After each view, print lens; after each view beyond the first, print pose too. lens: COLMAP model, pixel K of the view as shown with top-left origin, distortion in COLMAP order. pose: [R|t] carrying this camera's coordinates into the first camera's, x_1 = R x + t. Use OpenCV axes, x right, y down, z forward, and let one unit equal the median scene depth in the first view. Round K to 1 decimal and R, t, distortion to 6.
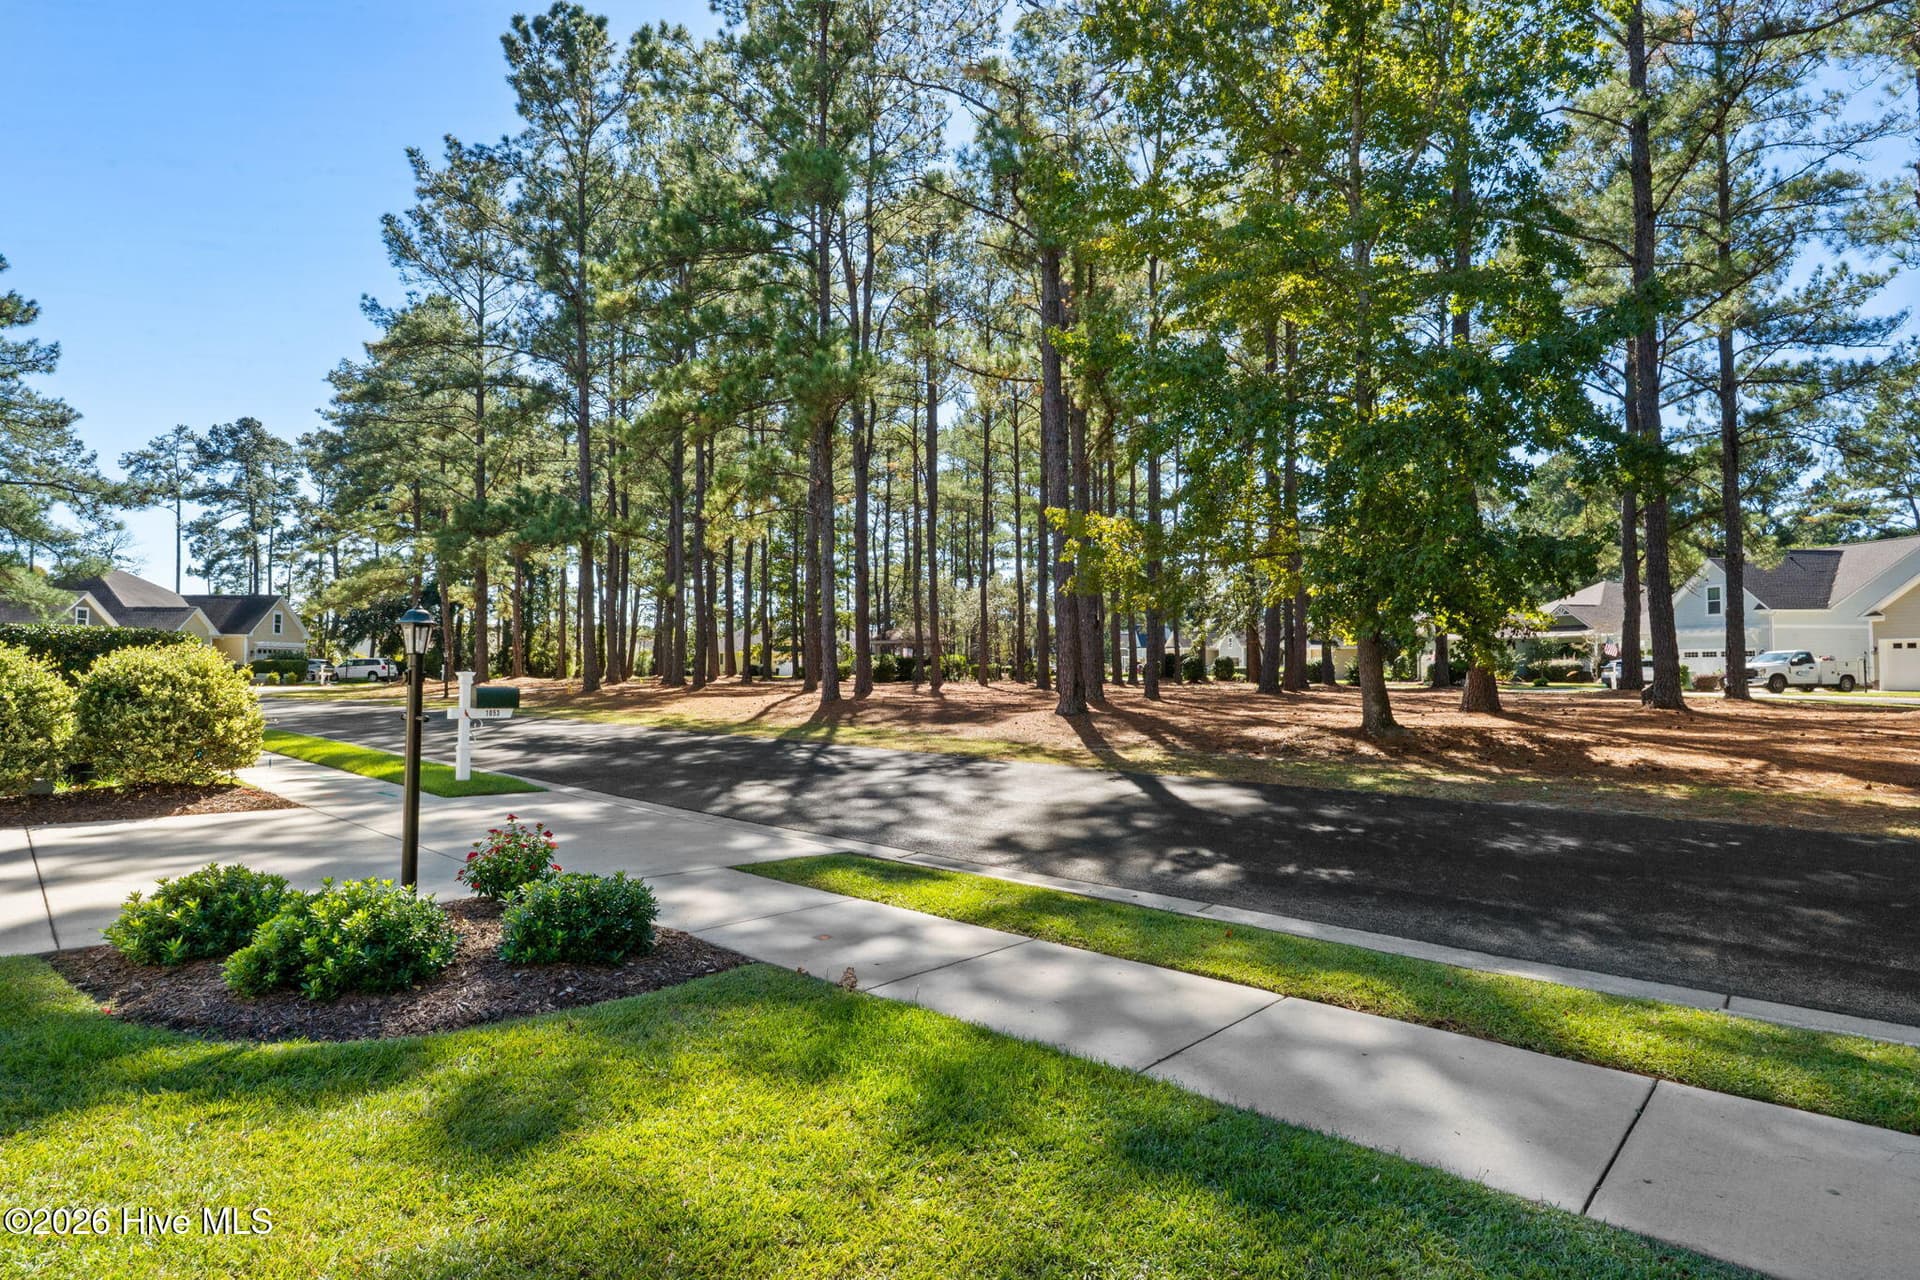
lens RADIAL K [[873.3, 0, 962.6], [0, 873.3, 662.5], [0, 0, 1]] dist [0.002278, -0.000100]
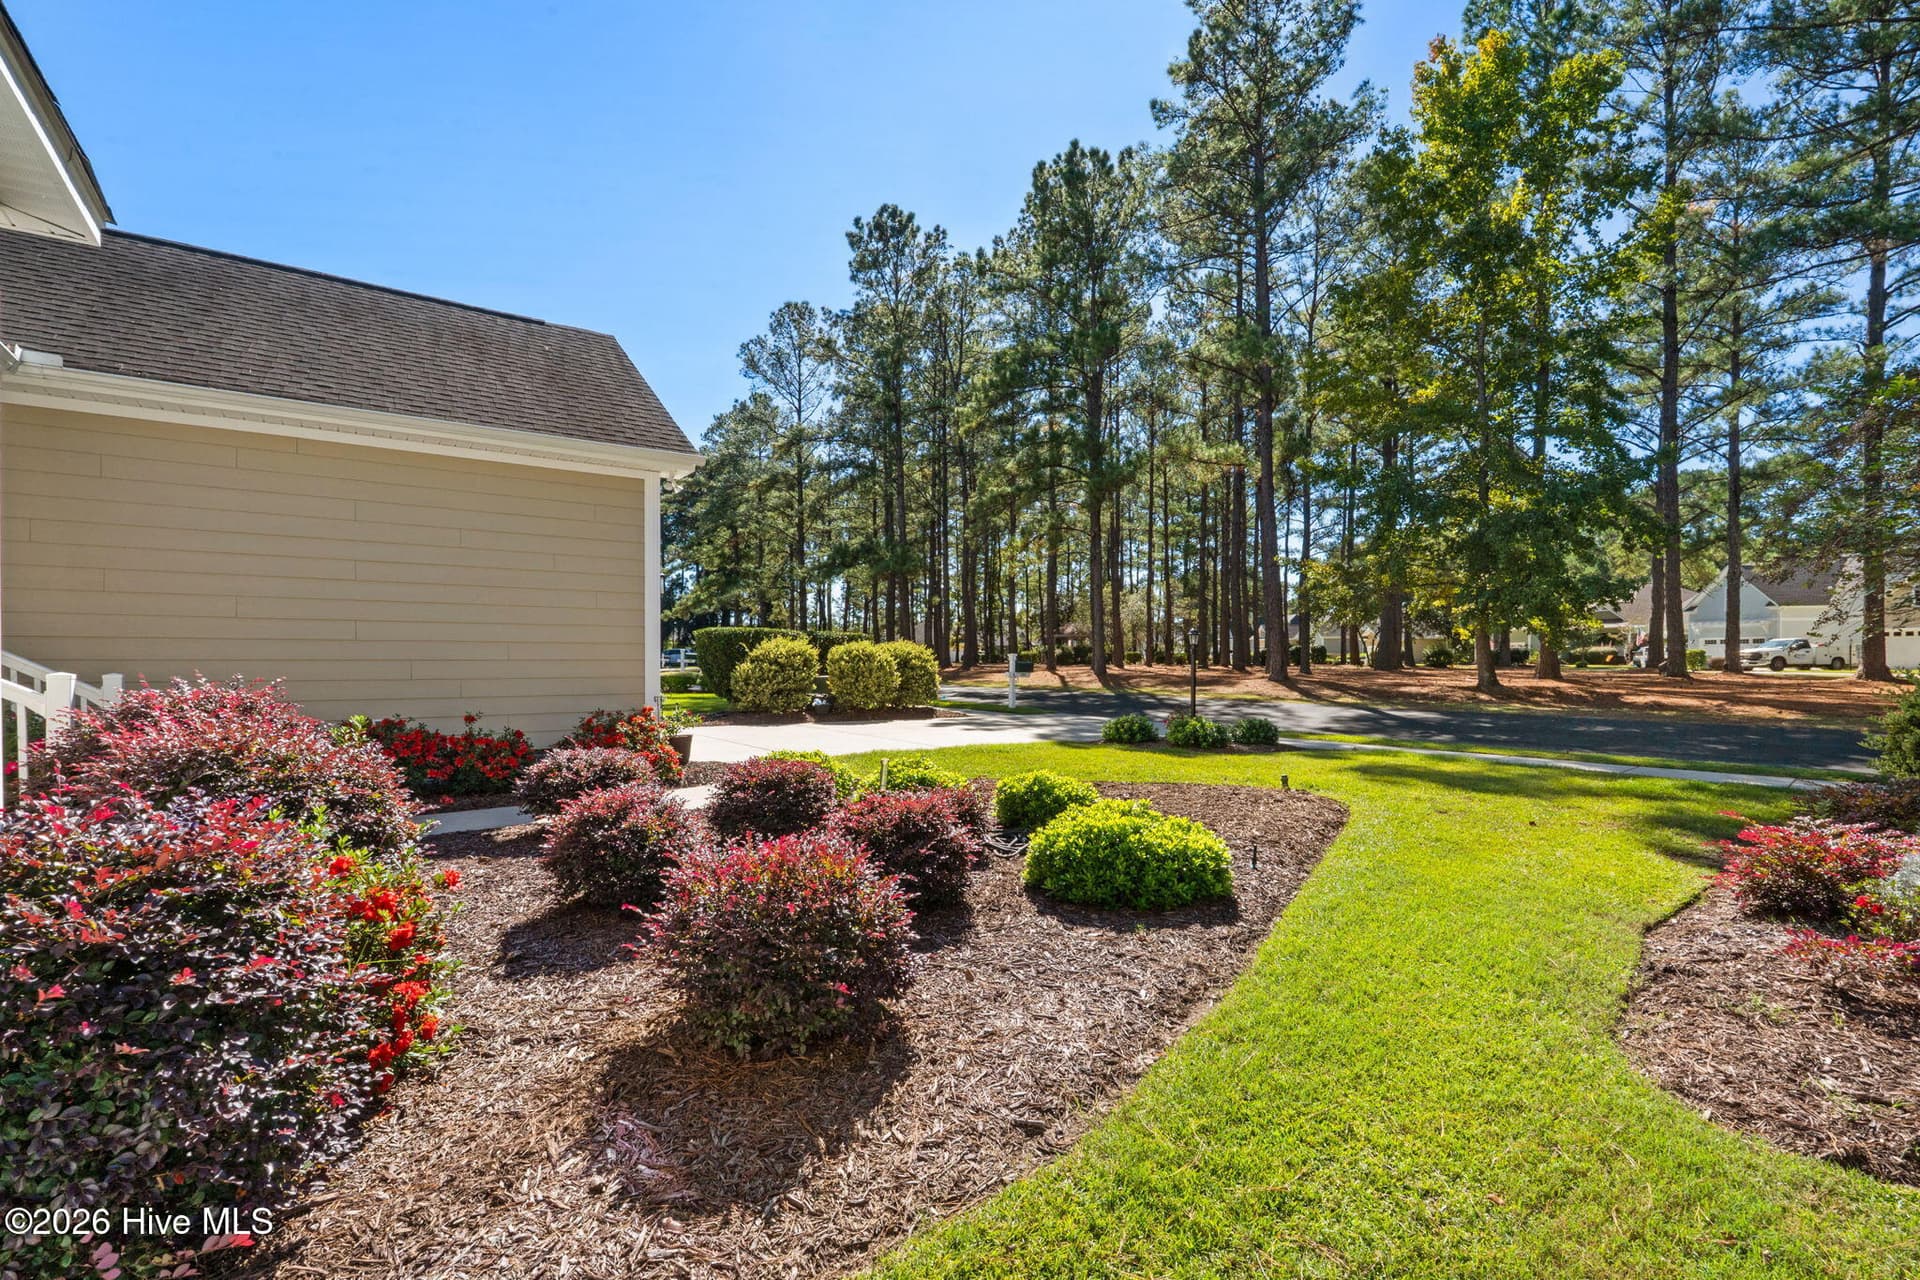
lens RADIAL K [[754.2, 0, 956.6], [0, 754.2, 685.8], [0, 0, 1]] dist [-0.002239, -0.000225]
pose [[0.994713, -0.000238, -0.102690, -0.207663], [0.004686, 0.999061, 0.043070, 0.003309], [0.102584, -0.043323, 0.993781, -0.290785]]
